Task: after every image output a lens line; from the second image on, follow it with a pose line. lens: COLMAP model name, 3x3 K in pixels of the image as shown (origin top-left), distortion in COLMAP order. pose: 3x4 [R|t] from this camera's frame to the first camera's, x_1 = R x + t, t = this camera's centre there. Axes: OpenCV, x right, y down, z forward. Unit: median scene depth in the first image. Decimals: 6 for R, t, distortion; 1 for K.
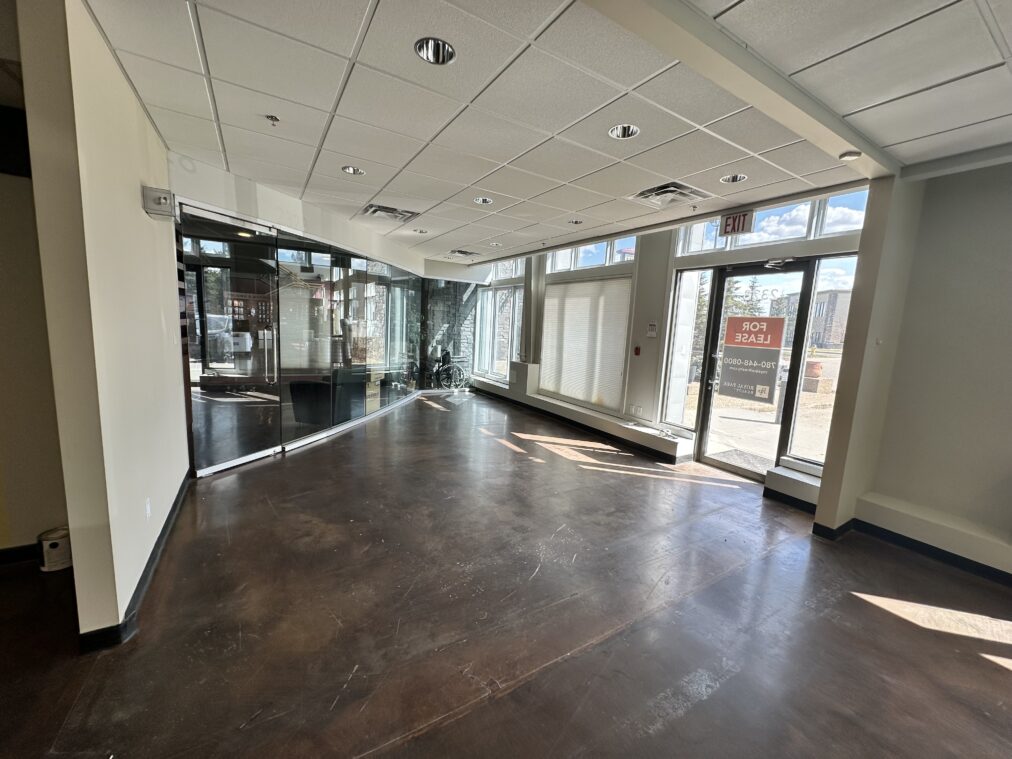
lens RADIAL K [[400.9, 0, 511.1], [0, 400.9, 384.2], [0, 0, 1]] dist [-0.003635, -0.000118]
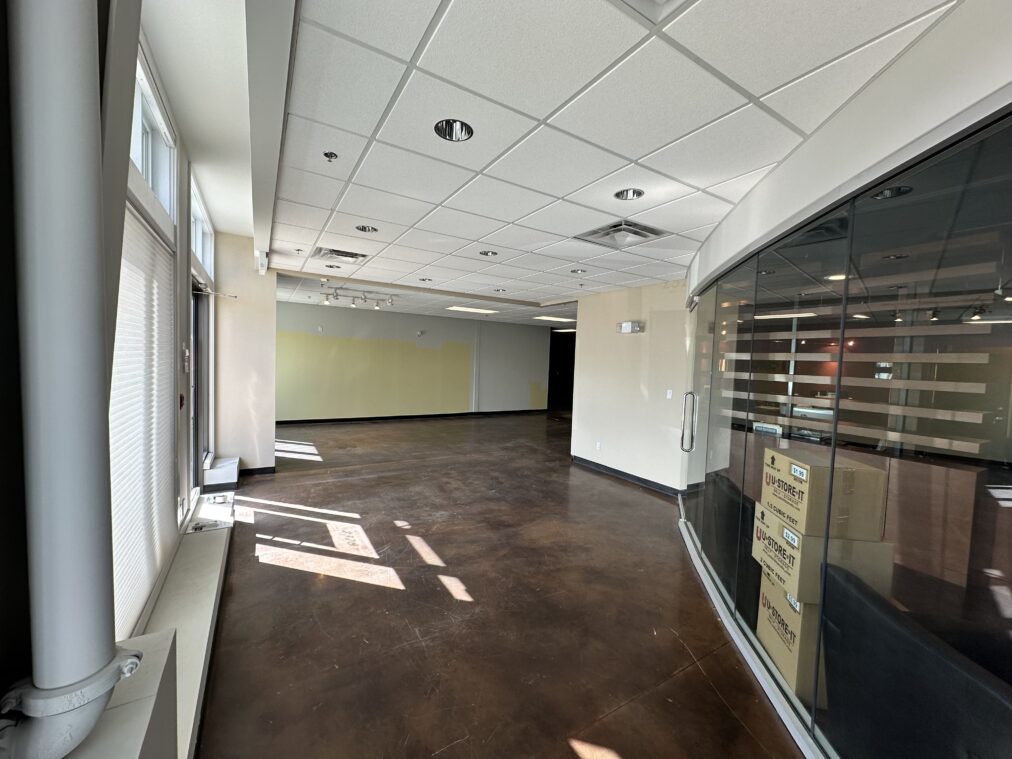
lens RADIAL K [[400.9, 0, 506.3], [0, 400.9, 377.9], [0, 0, 1]] dist [-0.003635, -0.000118]
pose [[-0.996206, -0.086708, 0.007428, -0.137439], [-0.083532, 0.976666, 0.197852, -0.310112], [-0.024410, 0.196481, -0.980204, 1.817666]]
